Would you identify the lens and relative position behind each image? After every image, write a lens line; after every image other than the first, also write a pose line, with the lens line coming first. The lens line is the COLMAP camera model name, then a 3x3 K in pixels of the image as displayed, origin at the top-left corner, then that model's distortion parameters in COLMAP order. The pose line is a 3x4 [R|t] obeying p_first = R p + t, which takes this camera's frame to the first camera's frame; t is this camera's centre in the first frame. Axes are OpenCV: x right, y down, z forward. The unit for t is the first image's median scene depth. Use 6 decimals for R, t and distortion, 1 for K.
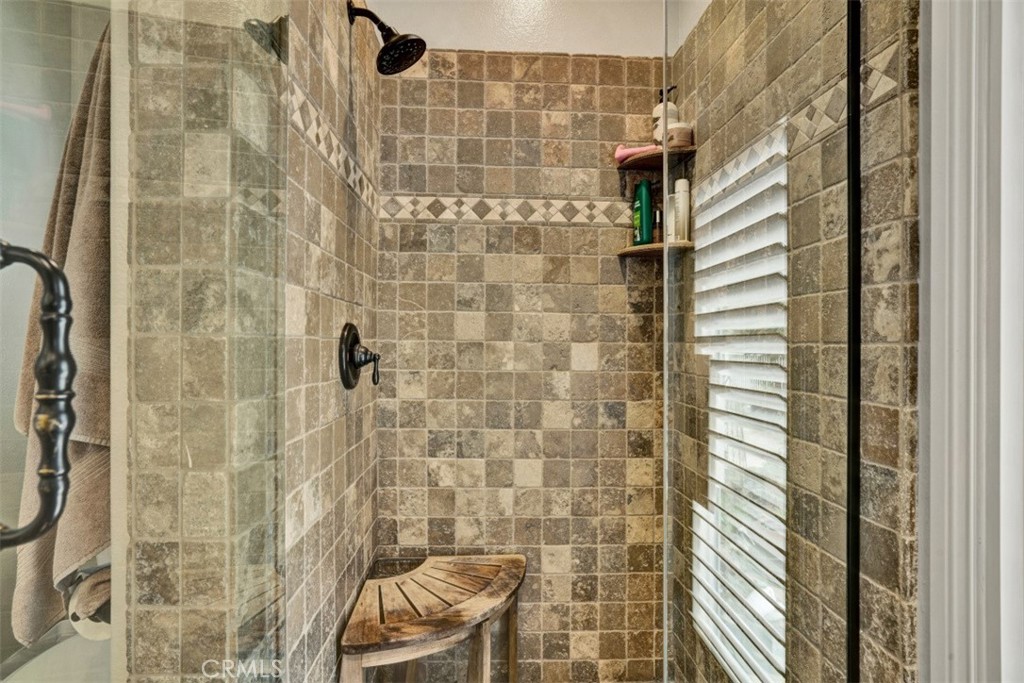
lens RADIAL K [[510.2, 0, 504.0], [0, 510.2, 337.3], [0, 0, 1]] dist [0.001774, 0.000781]
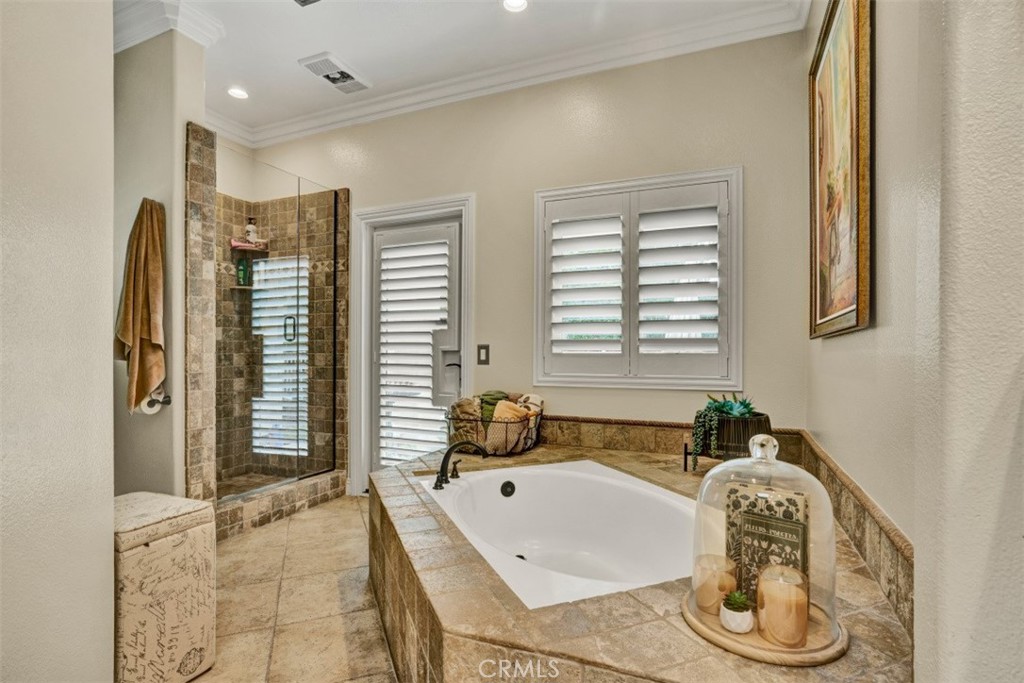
lens RADIAL K [[510.2, 0, 504.0], [0, 510.2, 337.3], [0, 0, 1]] dist [0.001774, 0.000781]
pose [[0.453899, 0.015191, 0.890924, -2.111064], [-0.006110, 0.999884, -0.013935, 0.134174], [-0.891032, 0.000881, 0.453939, -1.870441]]
